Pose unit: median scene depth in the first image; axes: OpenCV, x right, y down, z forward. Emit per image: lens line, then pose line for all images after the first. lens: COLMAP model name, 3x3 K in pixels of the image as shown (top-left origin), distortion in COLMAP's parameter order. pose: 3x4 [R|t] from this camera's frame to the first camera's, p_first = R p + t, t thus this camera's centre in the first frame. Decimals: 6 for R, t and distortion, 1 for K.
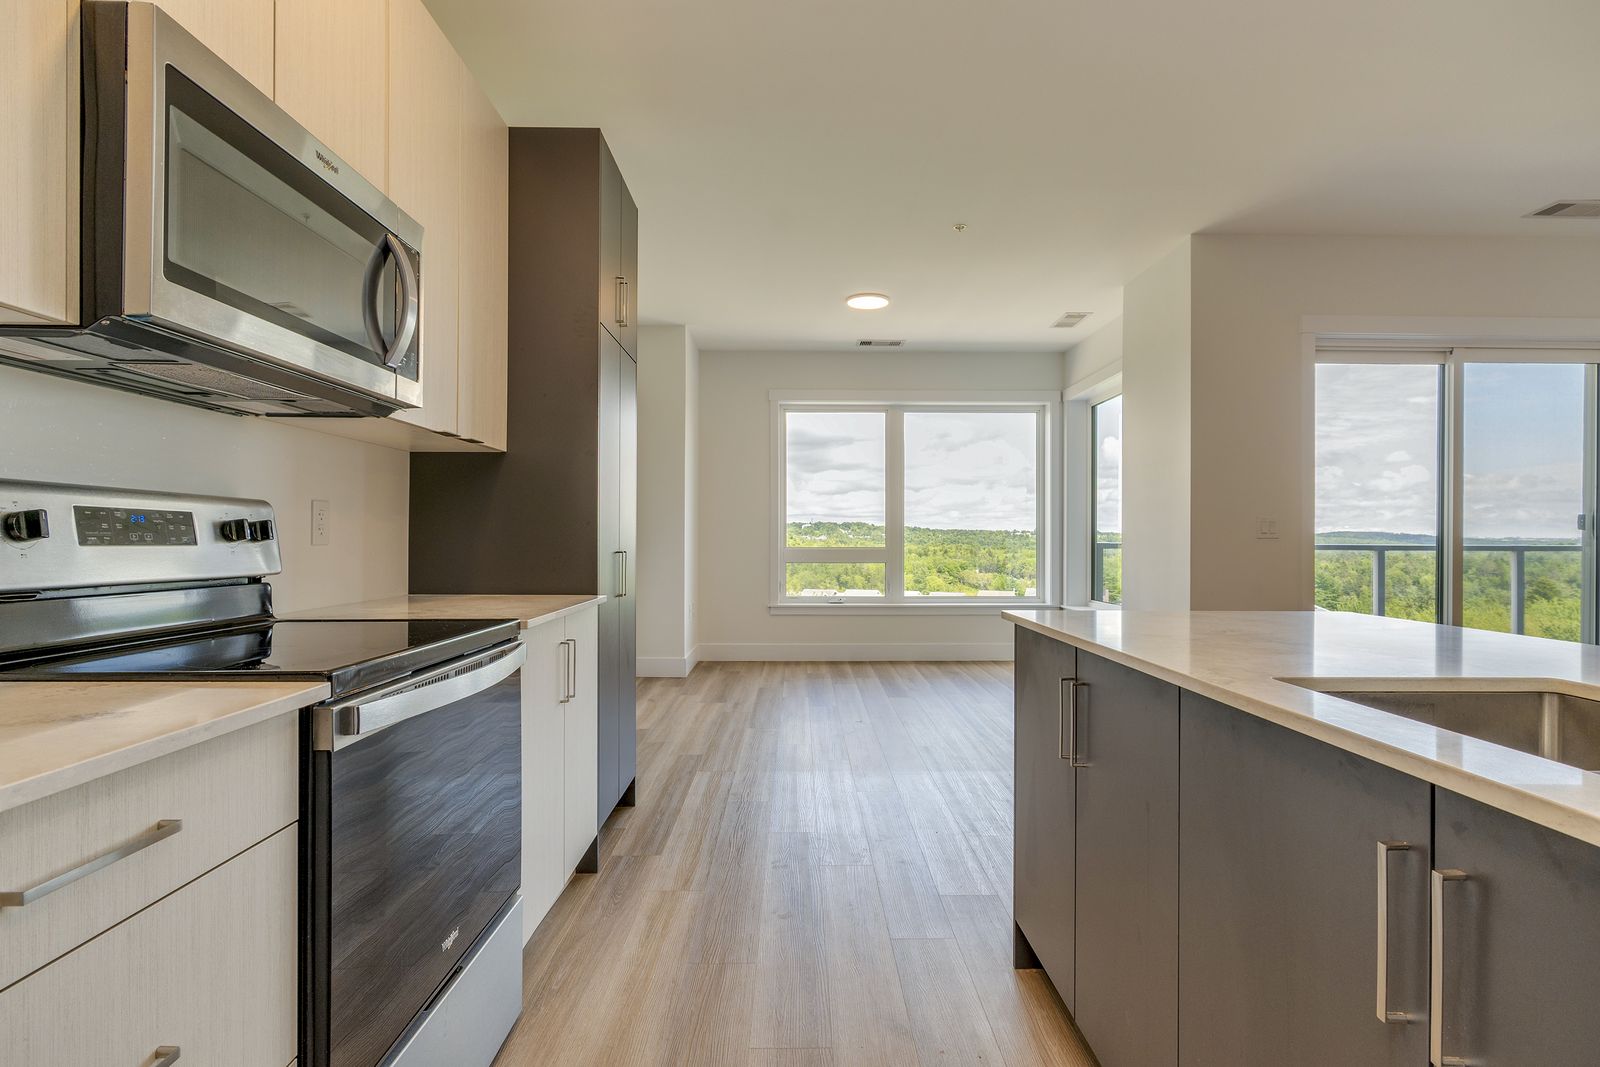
lens RADIAL K [[785.6, 0, 801.5], [0, 785.6, 536.8], [0, 0, 1]] dist [-0.002019, 0.002014]
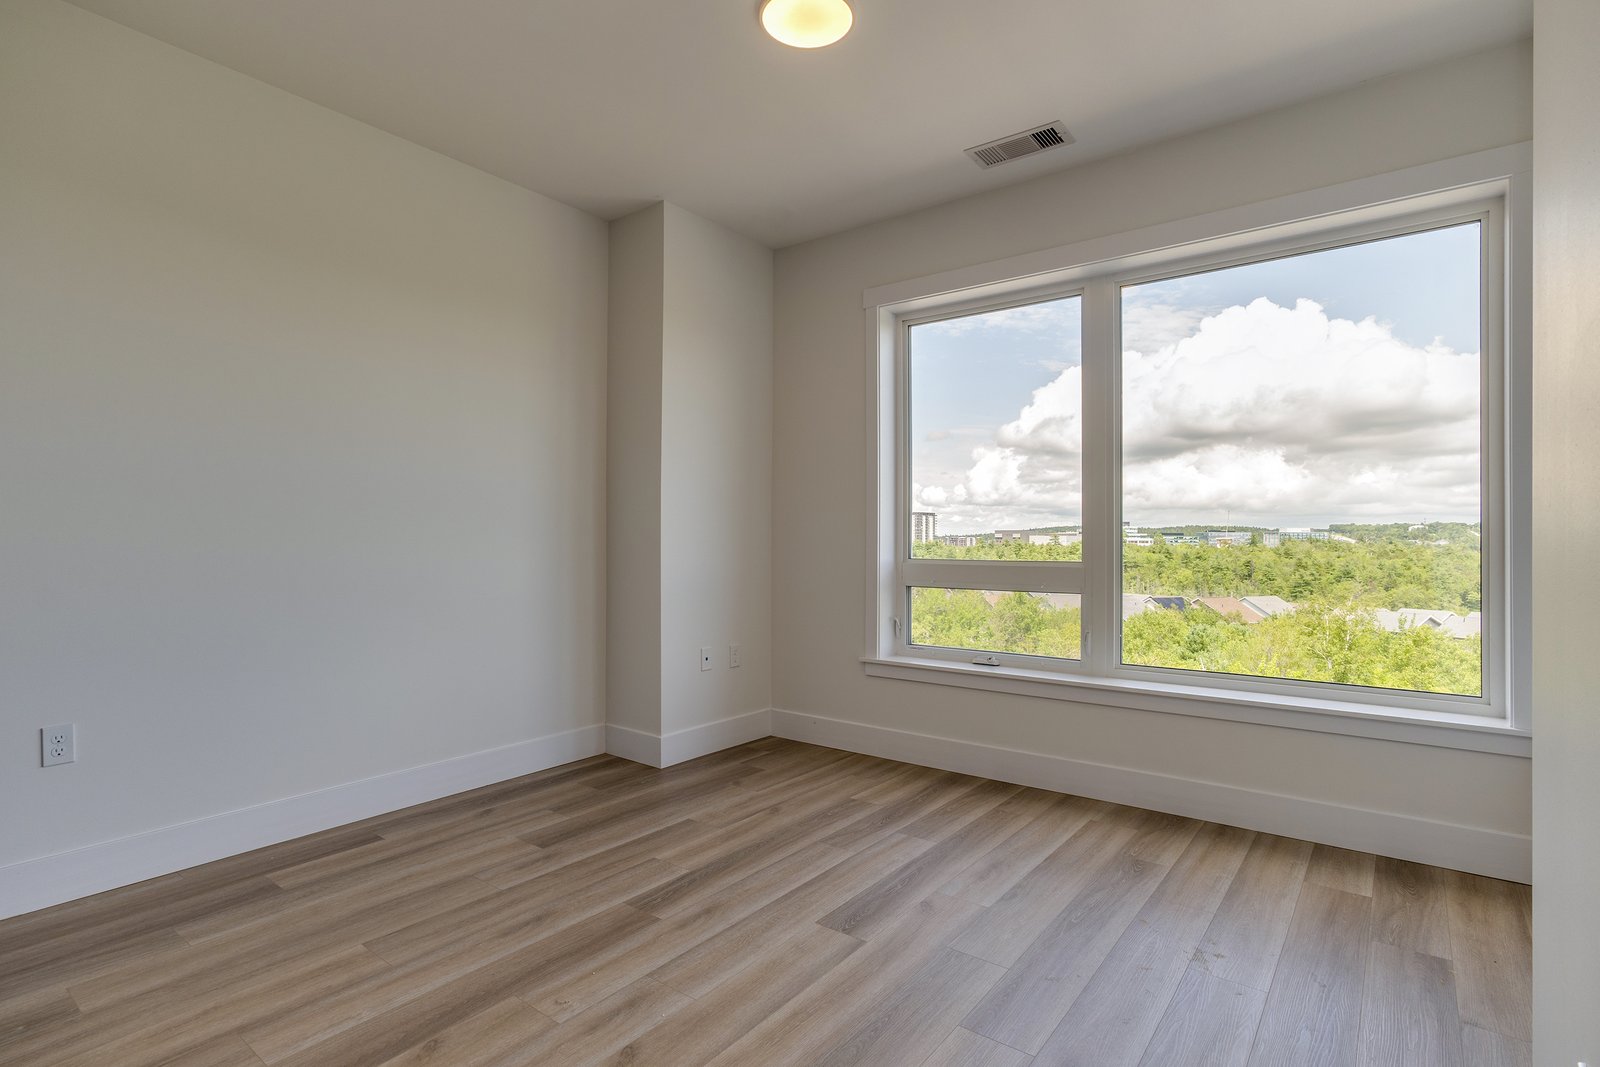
lens RADIAL K [[785.6, 0, 808.3], [0, 785.6, 538.7], [0, 0, 1]] dist [-0.002019, 0.002014]
pose [[0.792119, -0.001404, -0.610366, 0.265871], [-0.000585, 0.999995, -0.003060, -0.000592], [0.610367, 0.002780, 0.792114, 0.476600]]
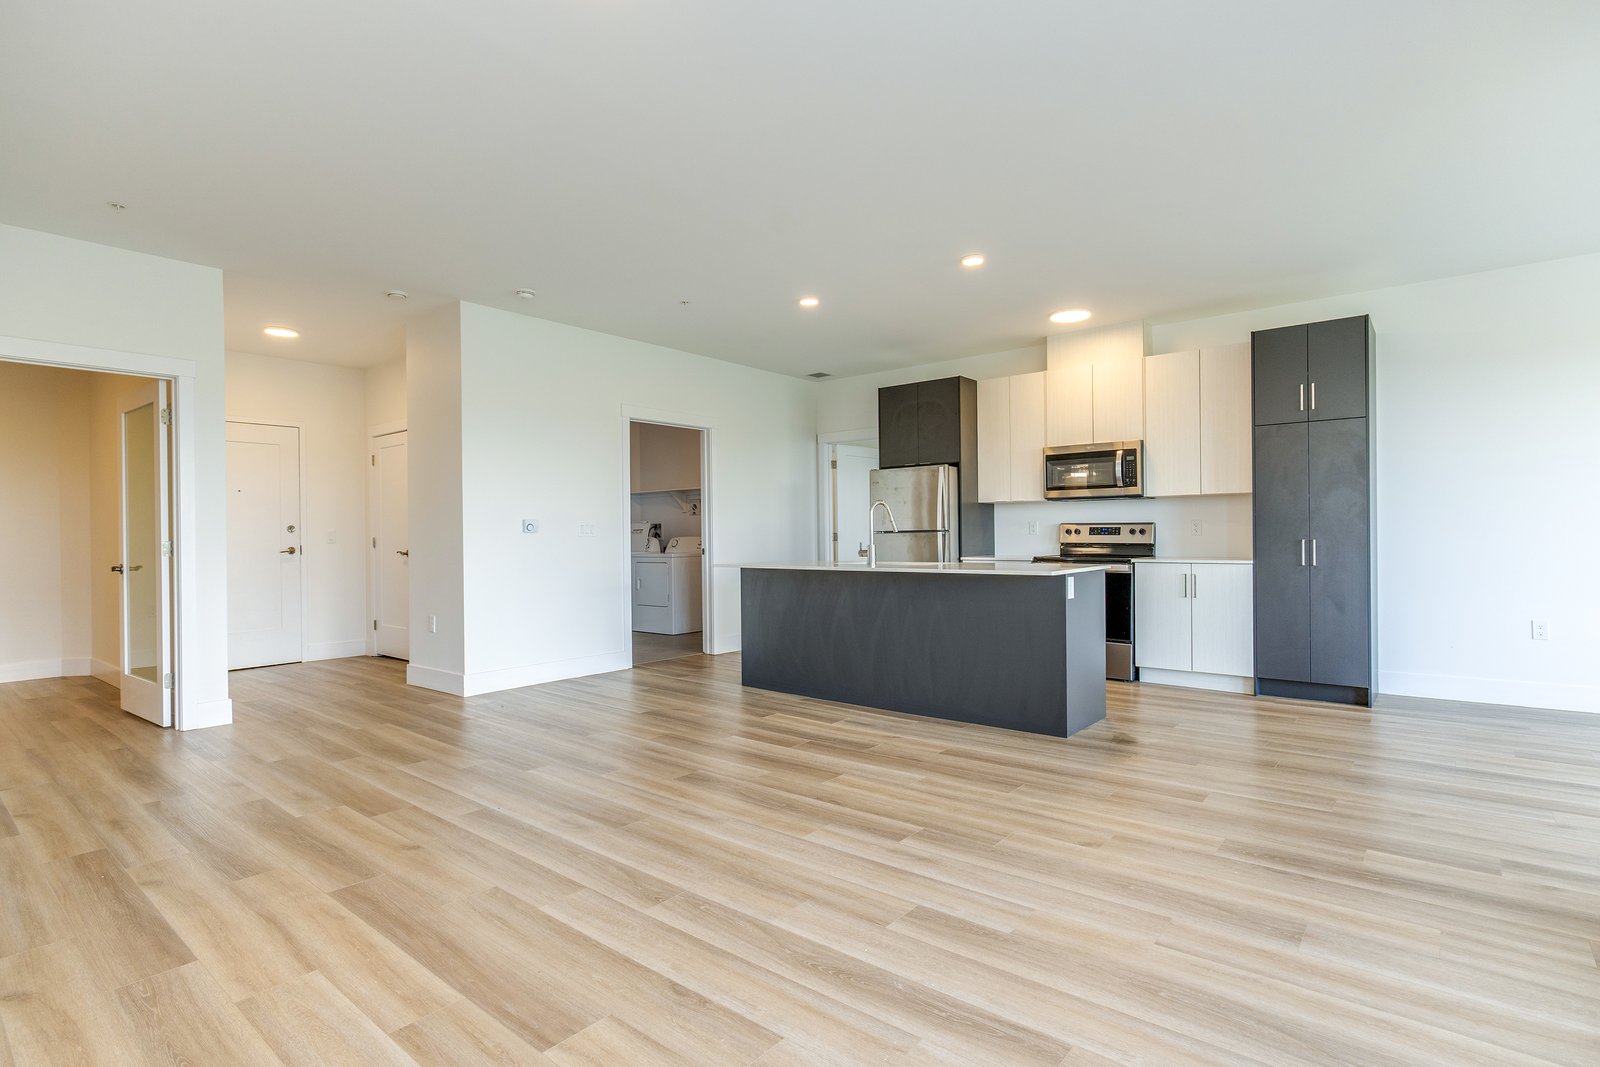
lens RADIAL K [[785.6, 0, 804.1], [0, 785.6, 533.3], [0, 0, 1]] dist [-0.002019, 0.002014]
pose [[-0.650626, 0.000929, -0.759398, 0.720865], [0.005654, 0.999977, -0.003620, 0.001101], [0.759378, -0.006649, -0.650616, 0.503095]]
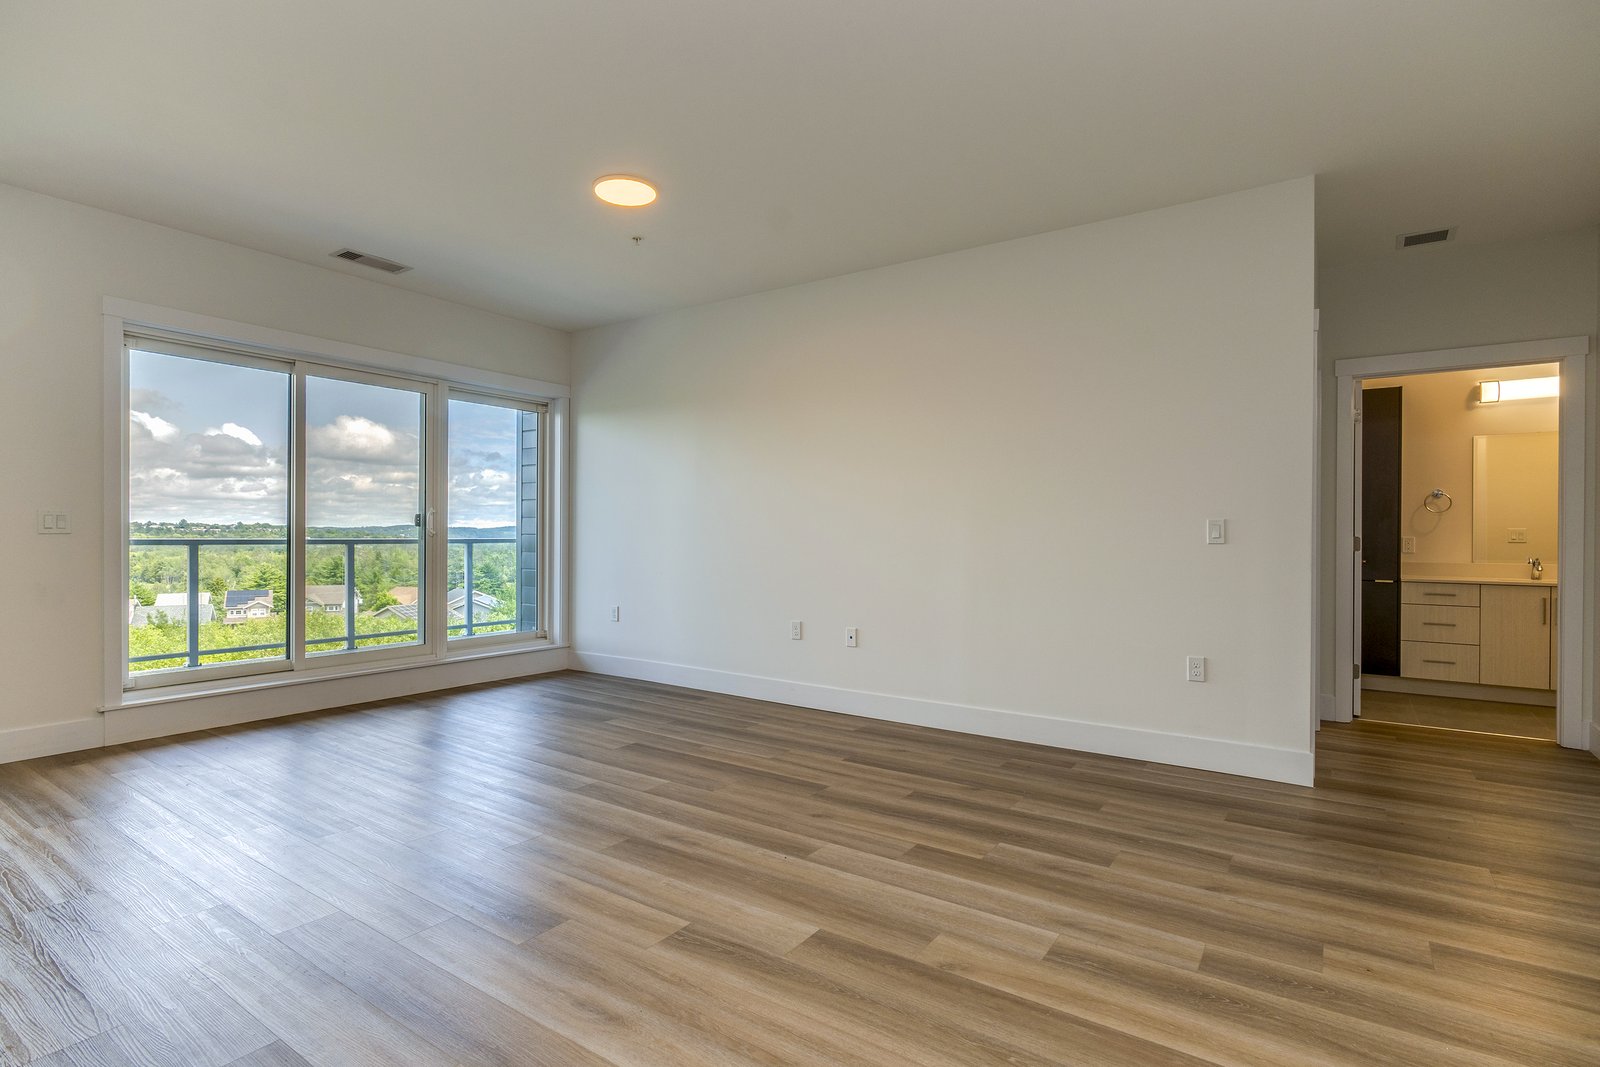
lens RADIAL K [[785.6, 0, 806.7], [0, 785.6, 534.9], [0, 0, 1]] dist [-0.002019, 0.002014]
pose [[0.575926, -0.001913, 0.817500, 0.203973], [-0.002030, 0.999991, 0.003770, -0.000493], [-0.817499, -0.003831, 0.575917, -0.131902]]
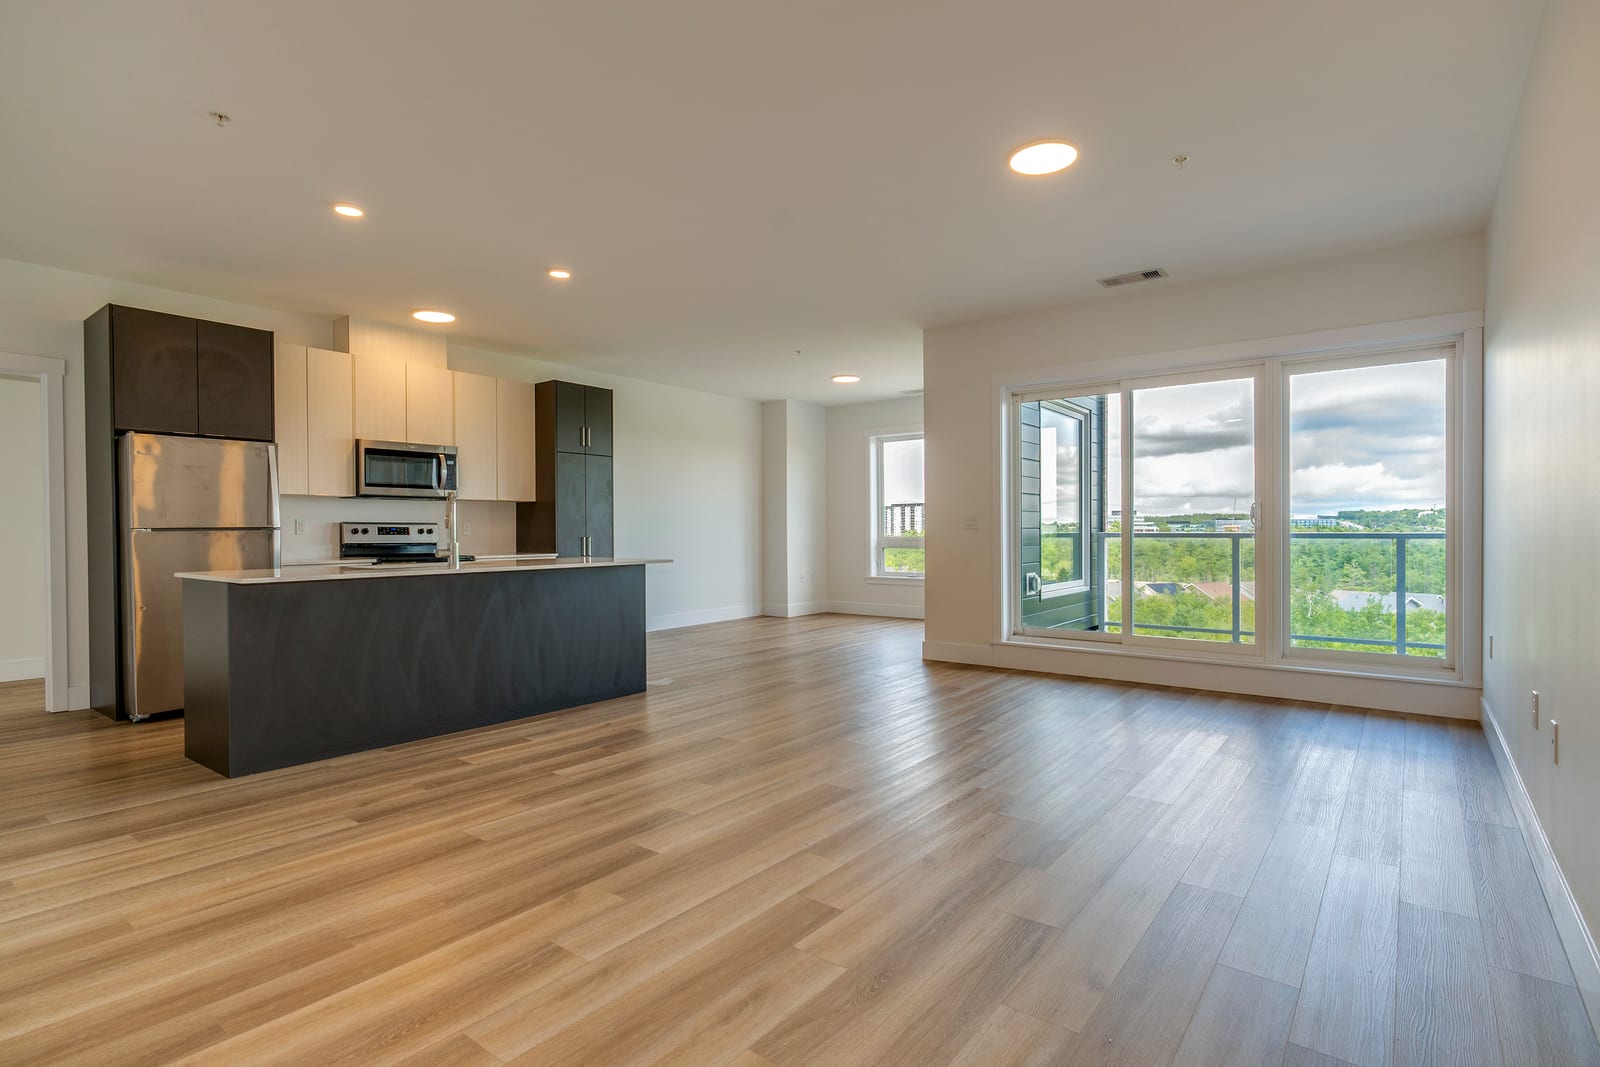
lens RADIAL K [[785.6, 0, 796.9], [0, 785.6, 541.1], [0, 0, 1]] dist [-0.002019, 0.002014]
pose [[0.777093, -0.000627, -0.629386, 0.731353], [0.009050, 0.999907, 0.010178, 0.003962], [0.629321, -0.013605, 0.777027, -0.203778]]
